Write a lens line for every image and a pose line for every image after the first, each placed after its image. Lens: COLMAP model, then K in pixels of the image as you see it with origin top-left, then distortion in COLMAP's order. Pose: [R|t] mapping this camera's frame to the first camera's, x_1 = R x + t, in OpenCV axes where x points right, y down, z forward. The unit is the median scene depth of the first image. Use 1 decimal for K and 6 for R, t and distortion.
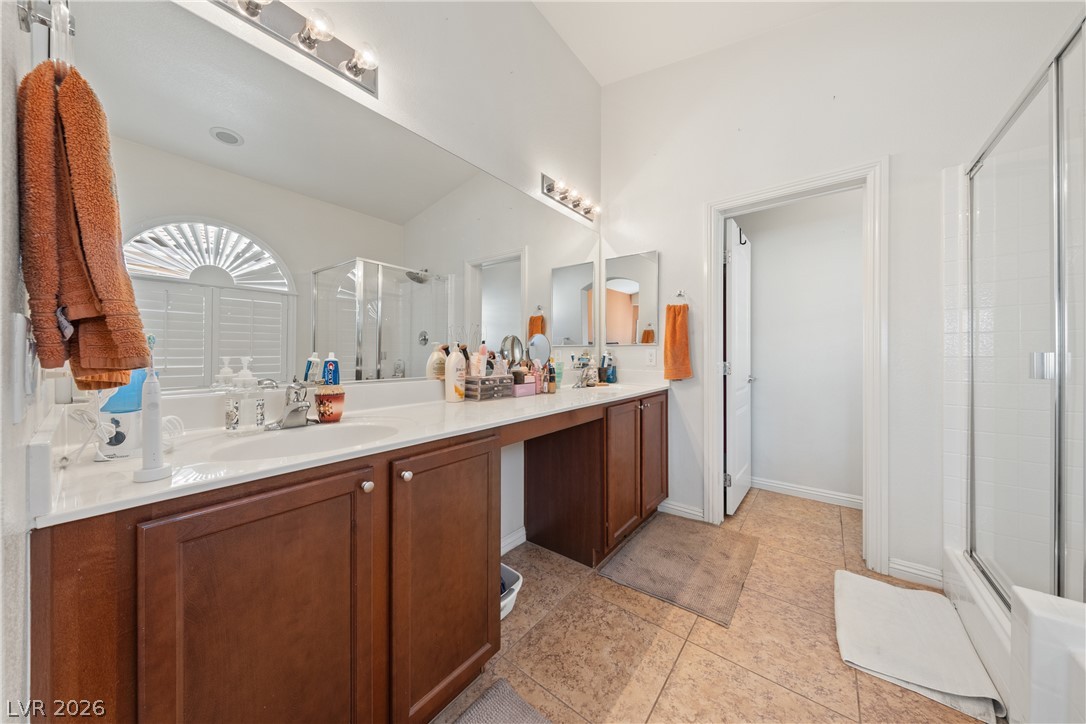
lens RADIAL K [[354.6, 0, 545.3], [0, 354.6, 355.4], [0, 0, 1]] dist [0.001864, 0.000069]
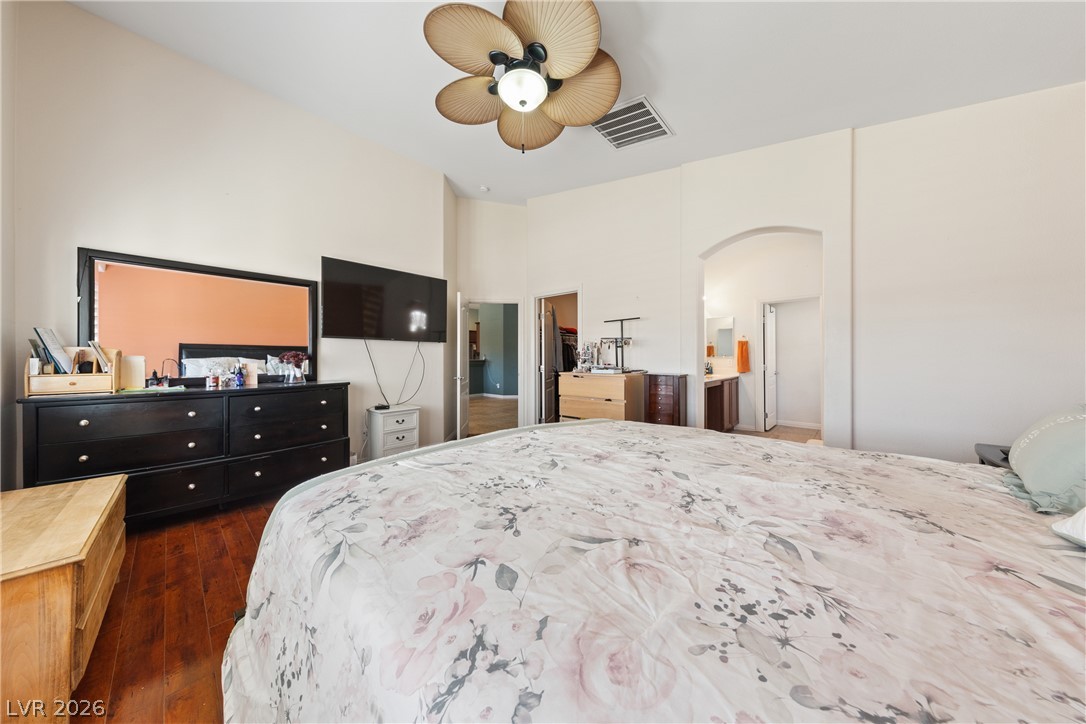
lens RADIAL K [[341.8, 0, 541.0], [0, 341.8, 357.5], [0, 0, 1]] dist [0.005288, -0.000091]
pose [[0.996858, -0.006208, -0.078963, -0.790999], [0.005989, 0.999978, -0.003011, -0.031302], [0.078980, 0.002529, 0.996873, -1.383638]]
